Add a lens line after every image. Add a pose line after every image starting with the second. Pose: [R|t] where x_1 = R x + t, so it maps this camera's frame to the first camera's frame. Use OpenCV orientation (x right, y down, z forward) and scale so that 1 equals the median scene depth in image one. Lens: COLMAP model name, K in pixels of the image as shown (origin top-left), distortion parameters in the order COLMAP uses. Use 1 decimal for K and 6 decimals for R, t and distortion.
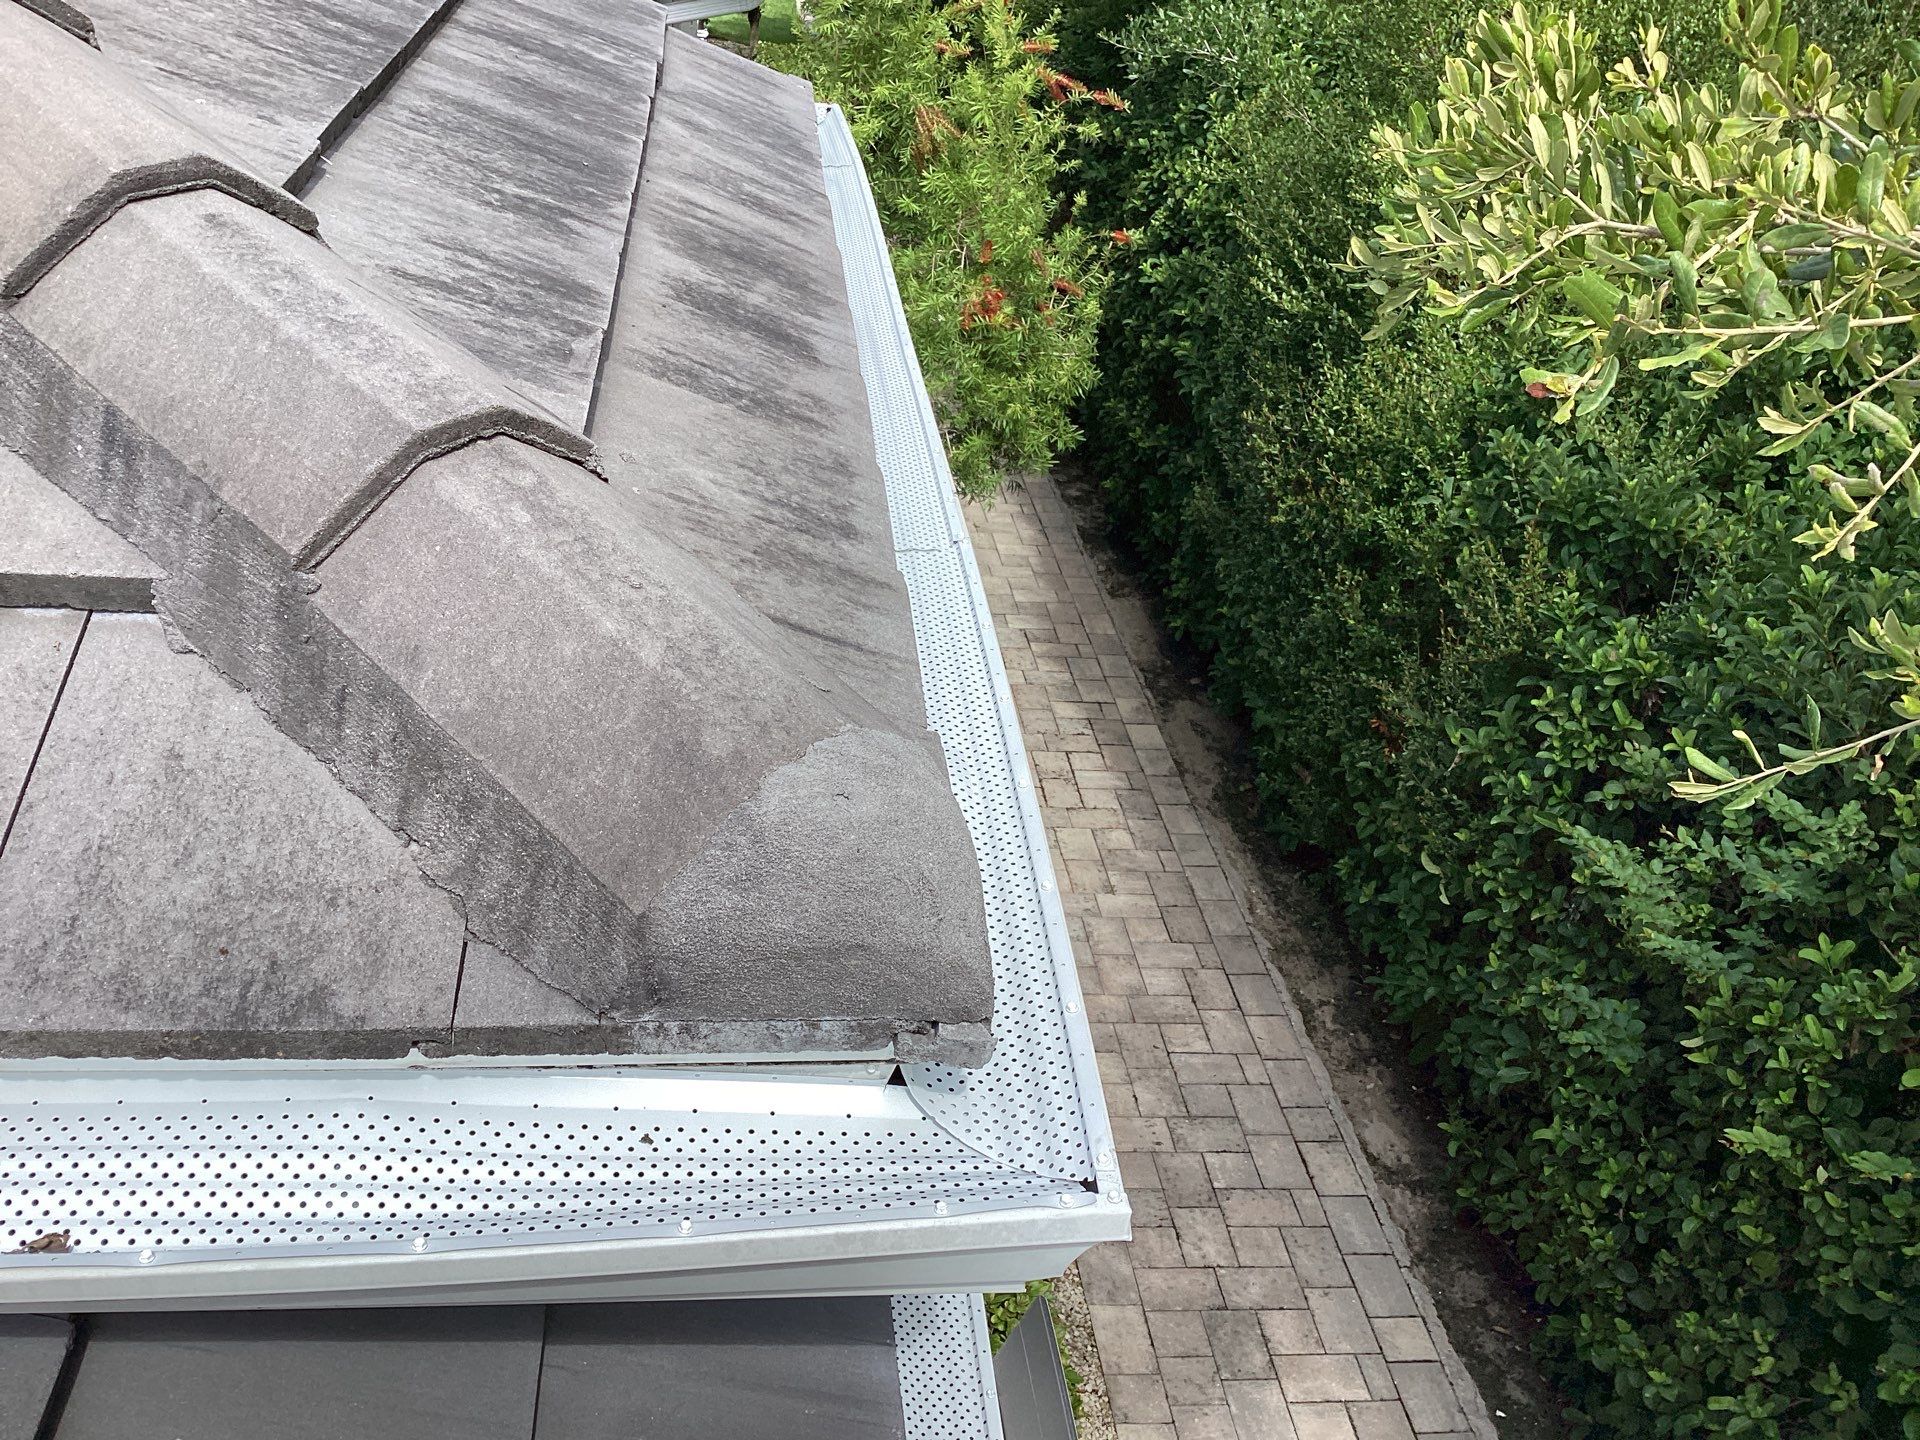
lens RADIAL K [[1755.5, 0, 948.8], [0, 1755.5, 722.7], [0, 0, 1]] dist [0.128874, -0.233065]
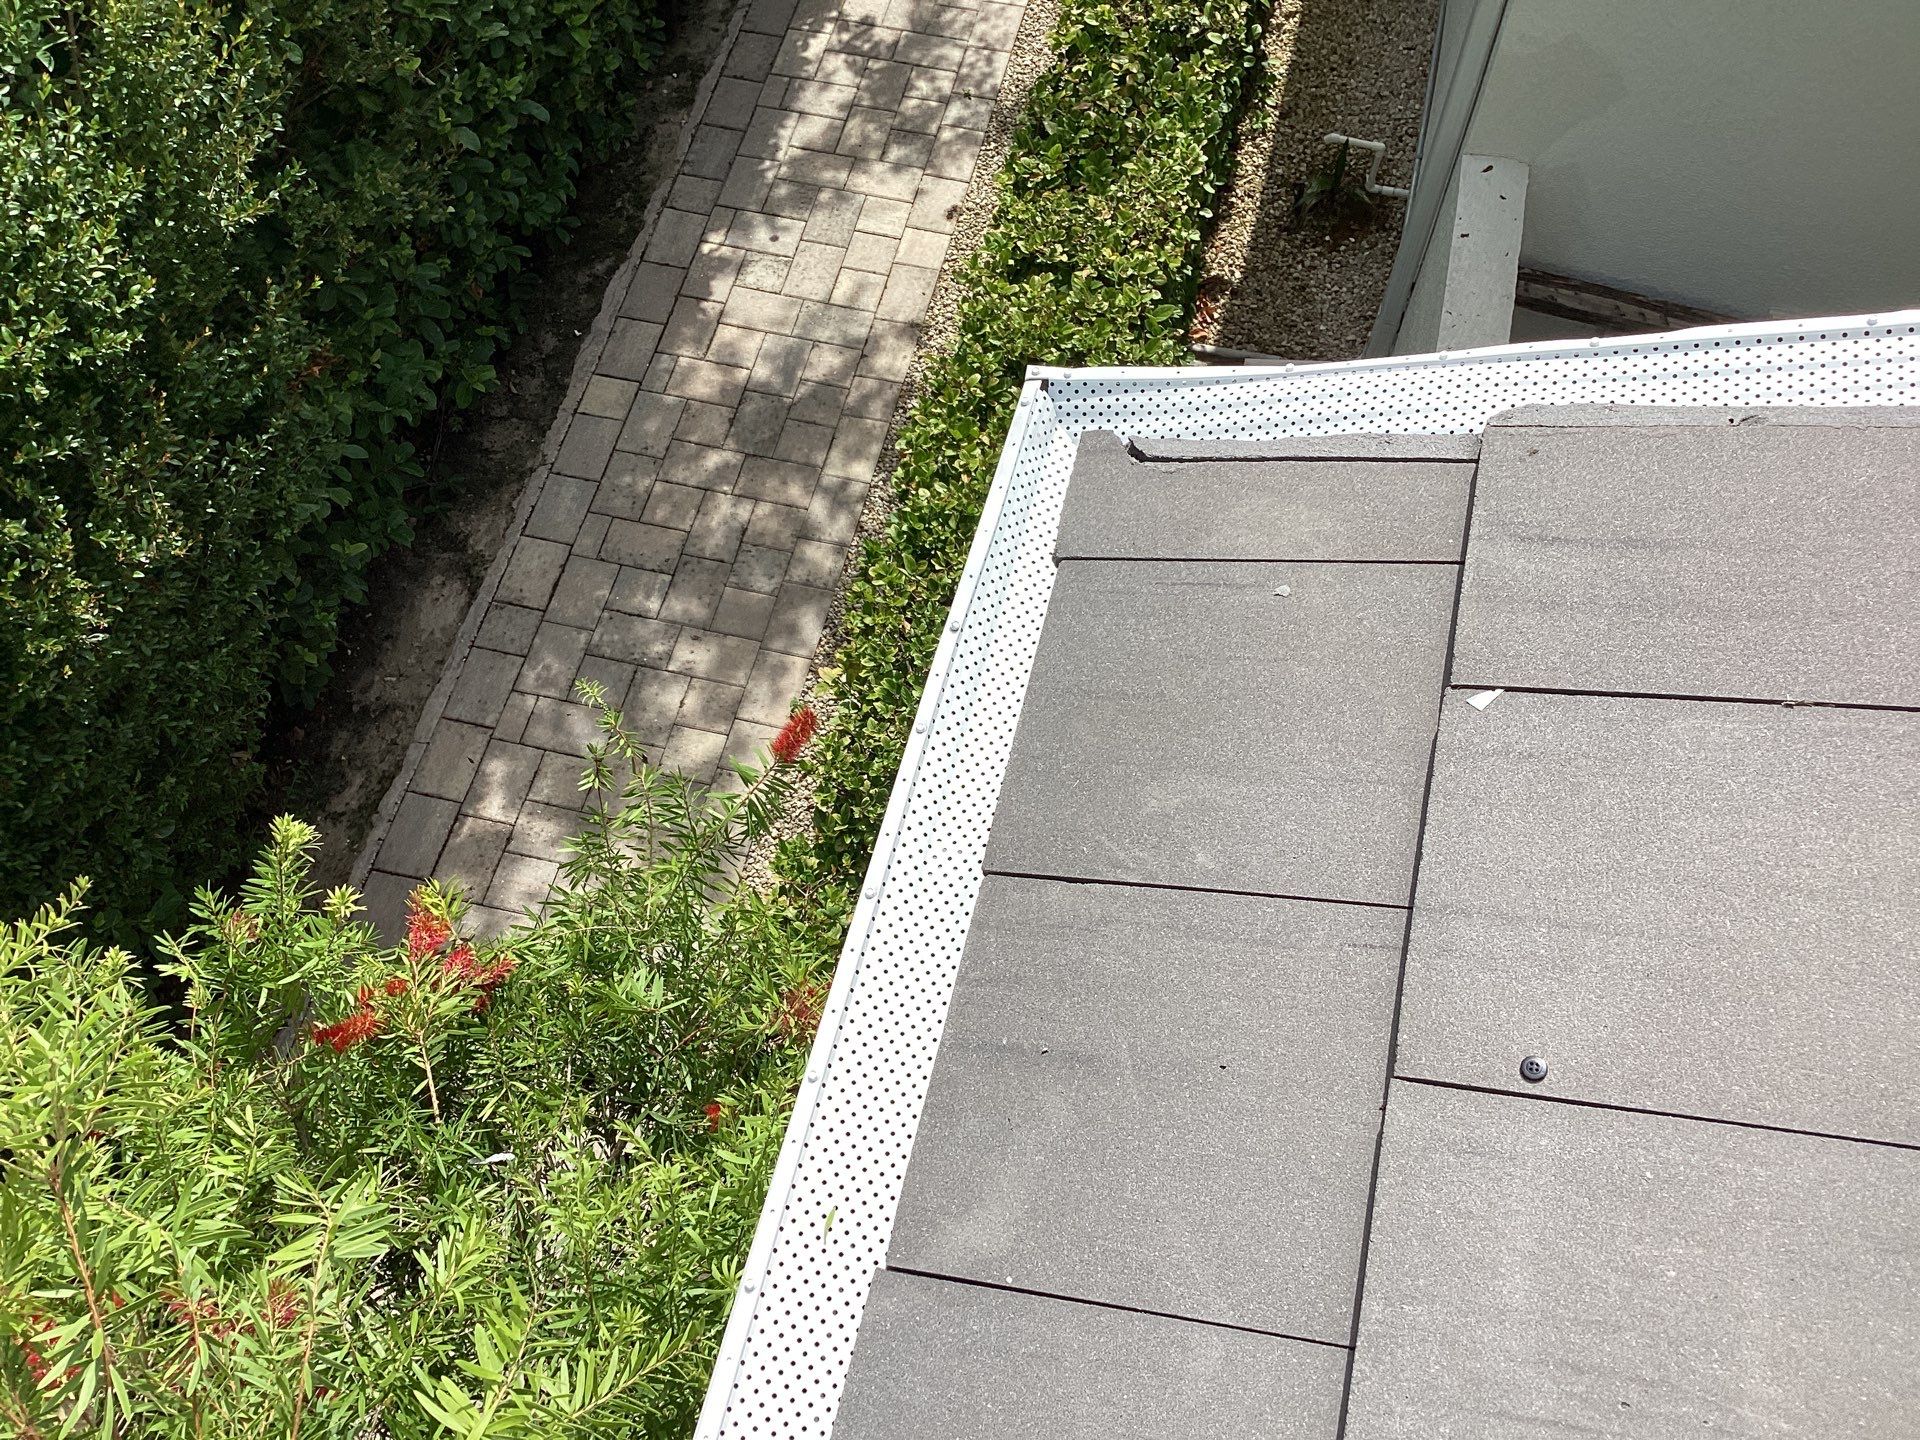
lens RADIAL K [[1756.6, 0, 961.9], [0, 1756.6, 729.8], [0, 0, 1]] dist [0.169044, -0.346417]
pose [[-0.935698, -0.330207, 0.124224, -0.133831], [0.131003, 0.001740, 0.991380, -0.631517], [-0.327577, 0.943907, 0.041630, 0.967534]]
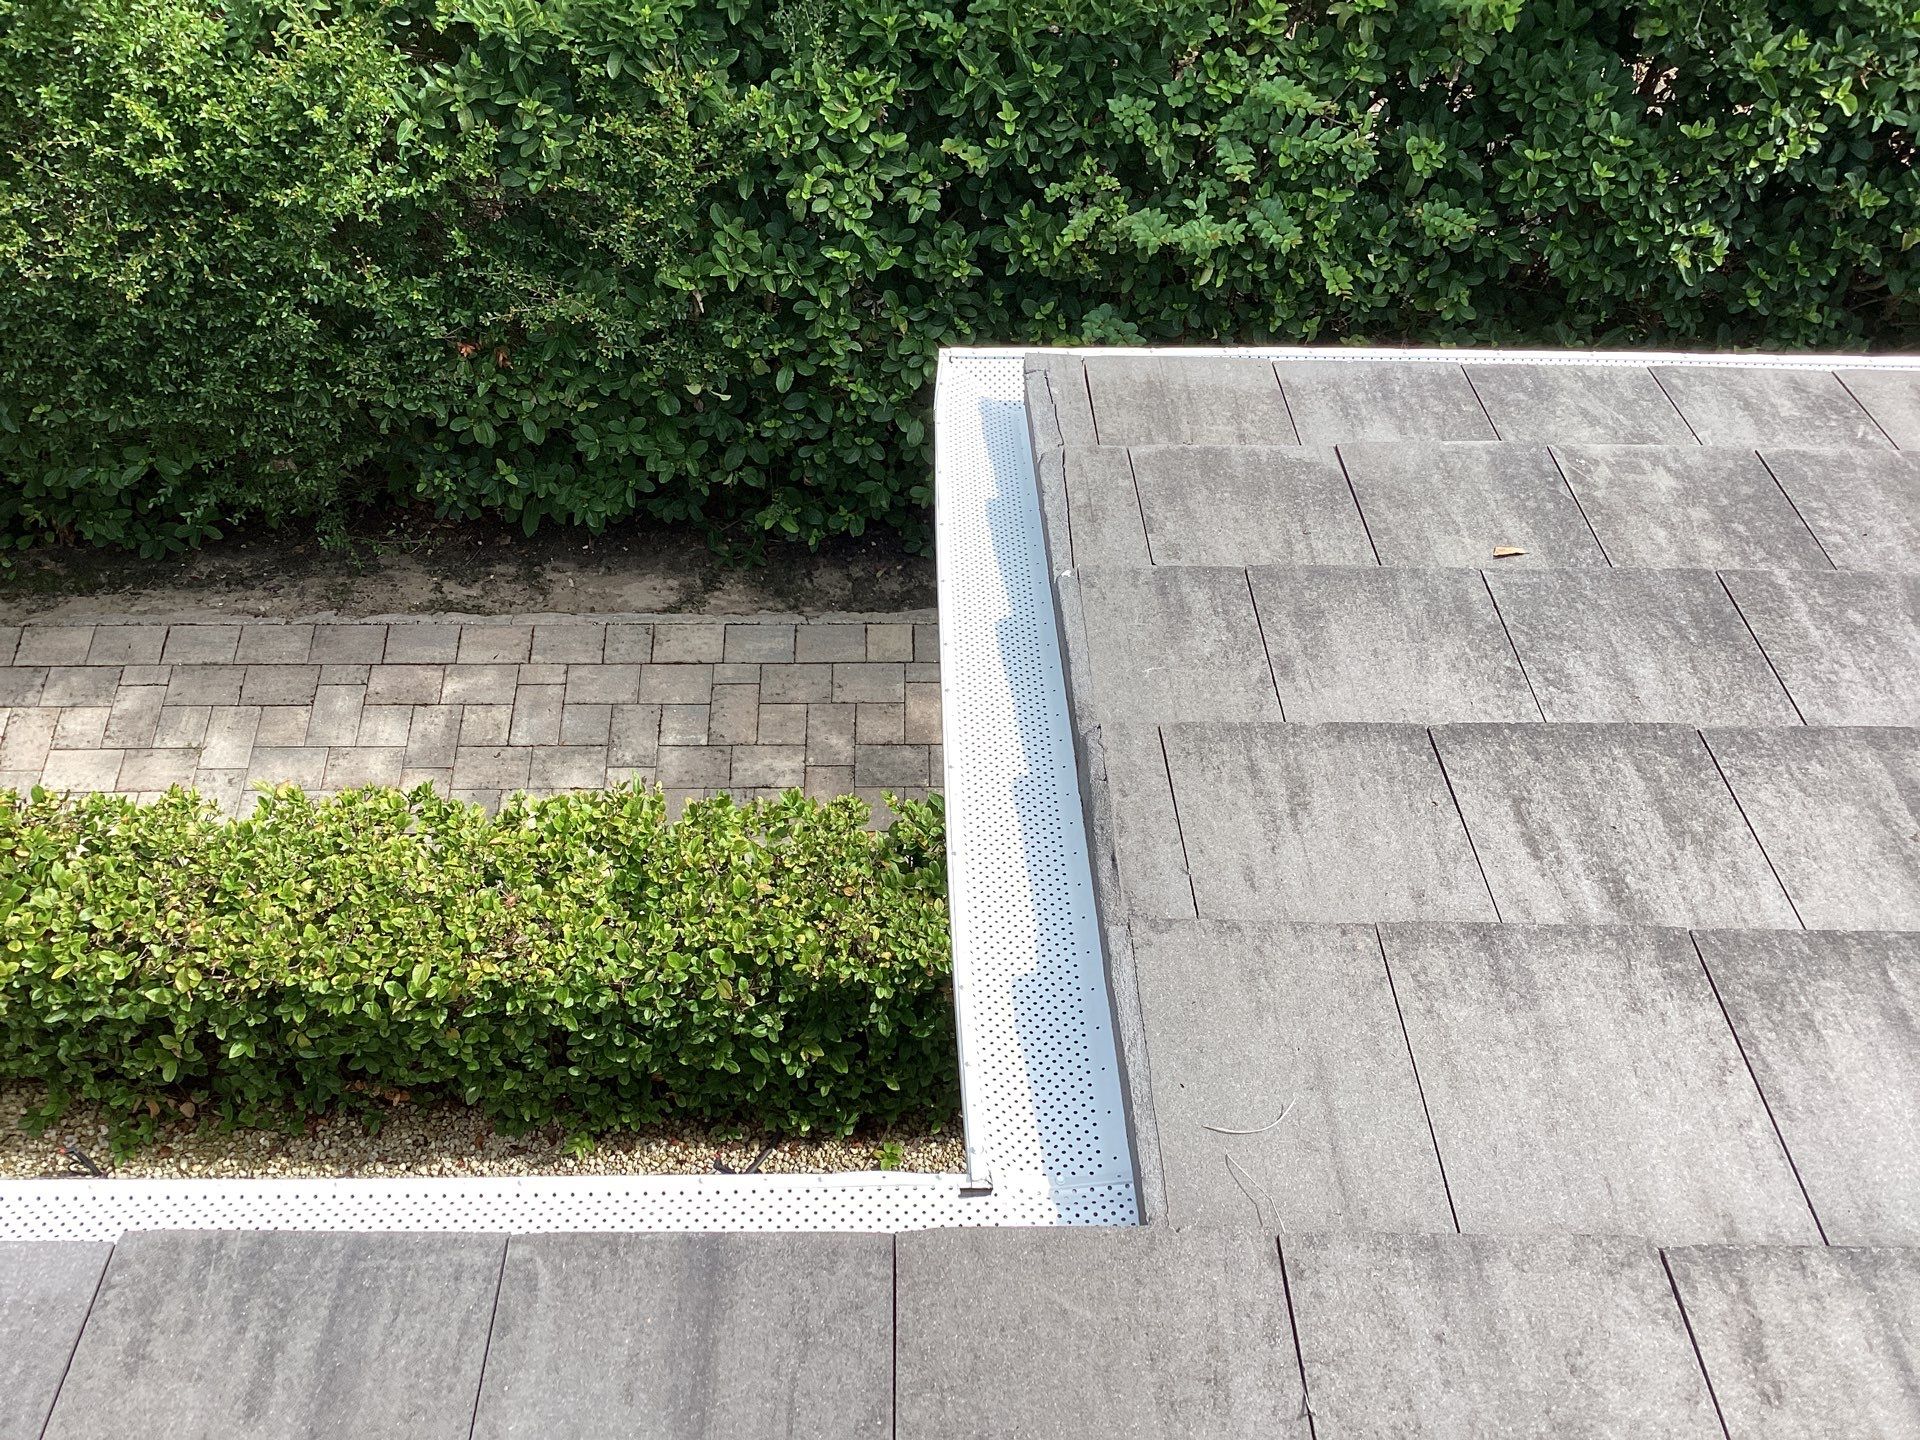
lens RADIAL K [[1755.5, 0, 948.8], [0, 1755.5, 722.7], [0, 0, 1]] dist [0.128874, -0.233065]
pose [[0.097684, -0.879987, 0.464845, -0.295054], [0.473992, 0.451840, 0.755760, -0.442217], [-0.875094, 0.146507, 0.461244, 0.392781]]
